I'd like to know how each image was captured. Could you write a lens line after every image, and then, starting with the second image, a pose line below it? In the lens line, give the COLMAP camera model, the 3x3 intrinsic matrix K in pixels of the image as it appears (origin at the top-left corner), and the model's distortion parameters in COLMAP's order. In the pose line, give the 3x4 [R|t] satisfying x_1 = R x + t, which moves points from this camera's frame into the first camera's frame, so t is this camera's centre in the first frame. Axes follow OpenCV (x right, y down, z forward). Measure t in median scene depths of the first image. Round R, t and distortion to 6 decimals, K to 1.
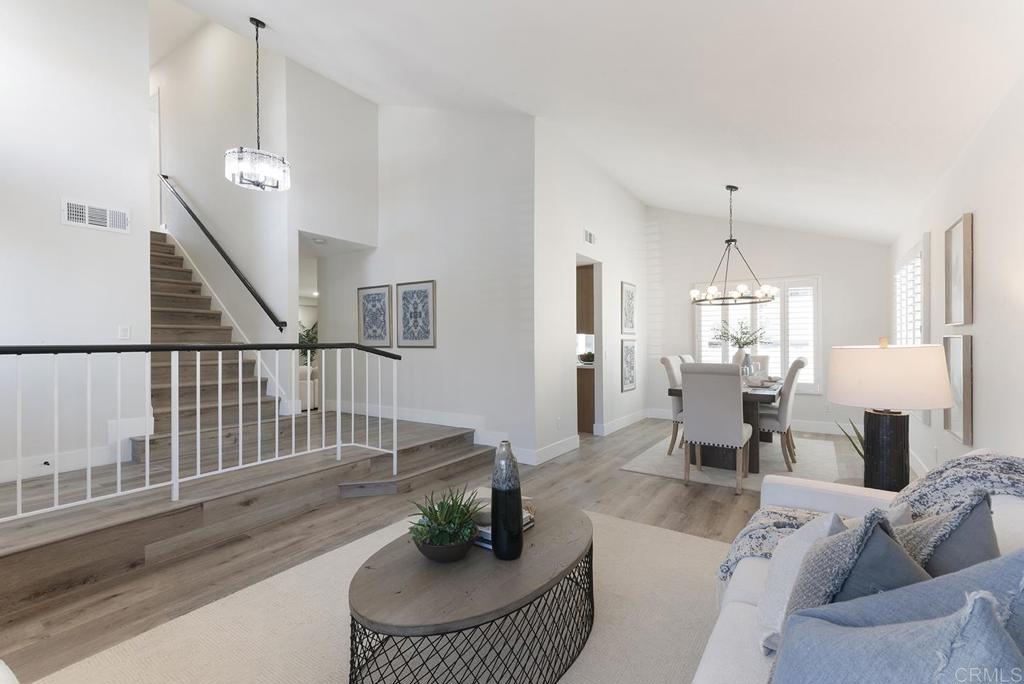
lens RADIAL K [[456.4, 0, 513.6], [0, 456.4, 336.0], [0, 0, 1]] dist [-0.001426, 0.000360]
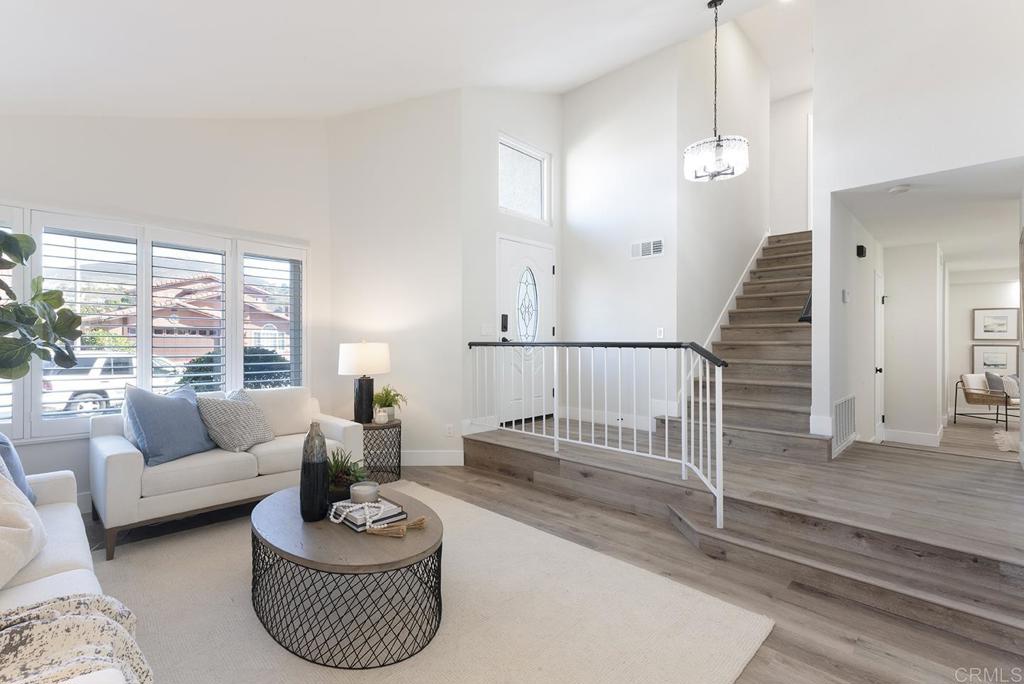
lens RADIAL K [[464.2, 0, 512.0], [0, 464.2, 342.0], [0, 0, 1]] dist [0.000820, -0.000322]
pose [[-0.193030, 0.004391, -0.981183, 0.575285], [0.009610, 0.999950, 0.002585, 0.011105], [0.981146, -0.008930, -0.193063, 0.932918]]
